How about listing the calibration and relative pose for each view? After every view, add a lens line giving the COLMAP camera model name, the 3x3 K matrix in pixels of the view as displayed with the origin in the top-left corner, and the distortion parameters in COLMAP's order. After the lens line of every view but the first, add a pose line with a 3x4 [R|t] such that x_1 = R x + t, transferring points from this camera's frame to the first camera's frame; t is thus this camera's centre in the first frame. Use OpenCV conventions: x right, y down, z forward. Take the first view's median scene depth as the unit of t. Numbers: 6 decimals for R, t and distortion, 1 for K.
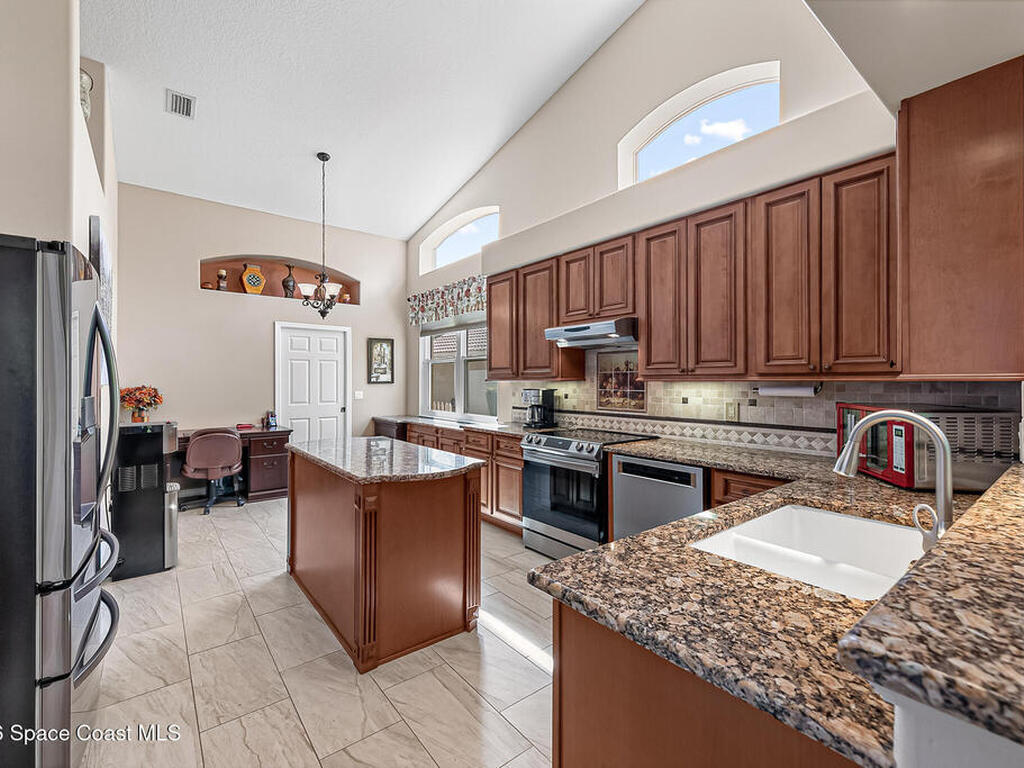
lens RADIAL K [[476.1, 0, 514.8], [0, 476.1, 381.6], [0, 0, 1]] dist [0.012809, -0.000108]
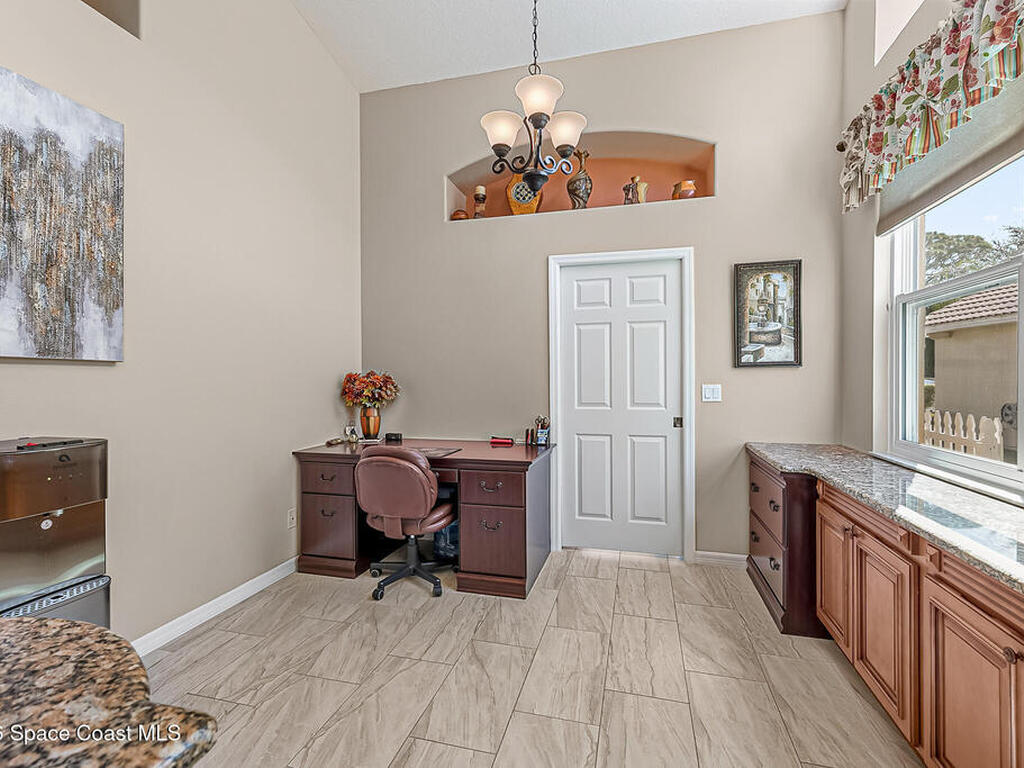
lens RADIAL K [[476.1, 0, 517.9], [0, 476.1, 379.7], [0, 0, 1]] dist [0.012809, -0.000108]
pose [[0.602690, 0.004471, -0.797963, -0.074094], [0.000877, 0.999980, 0.006265, 0.012921], [0.797975, -0.004475, 0.602674, 0.582049]]
